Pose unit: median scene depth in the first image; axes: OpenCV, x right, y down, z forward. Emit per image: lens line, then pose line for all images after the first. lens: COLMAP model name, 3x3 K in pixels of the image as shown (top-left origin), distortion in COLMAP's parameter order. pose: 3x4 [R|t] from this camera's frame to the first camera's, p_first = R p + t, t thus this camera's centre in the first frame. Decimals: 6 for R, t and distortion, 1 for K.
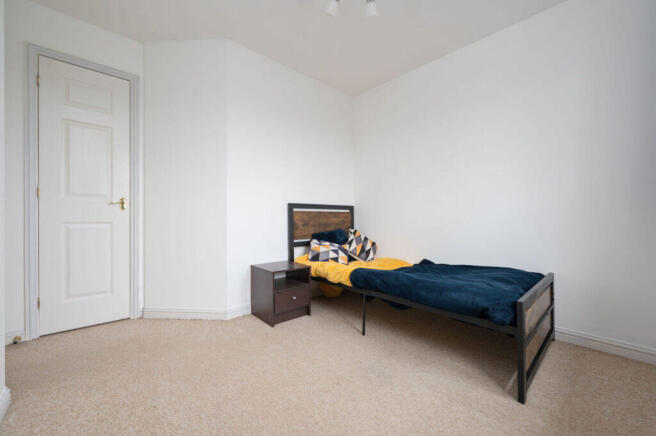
lens RADIAL K [[261.5, 0, 330.9], [0, 261.5, 221.3], [0, 0, 1]] dist [-0.000721, -0.000077]
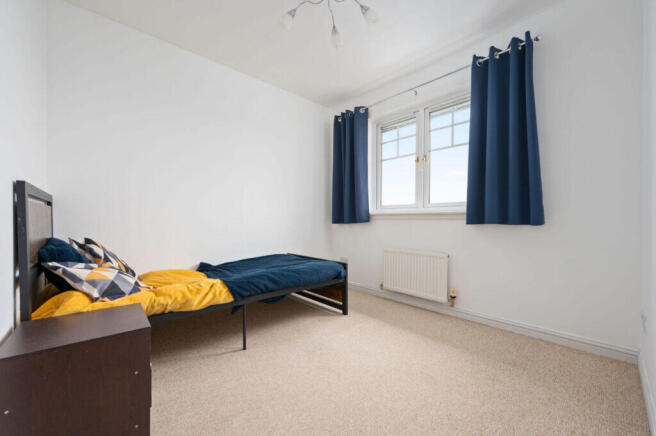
lens RADIAL K [[261.5, 0, 330.9], [0, 261.5, 221.3], [0, 0, 1]] dist [-0.000721, -0.000077]
pose [[0.005188, 0.002198, 0.999984, -0.781140], [0.005296, 0.999983, -0.002226, -0.003799], [-0.999973, 0.005307, 0.005176, 0.701755]]
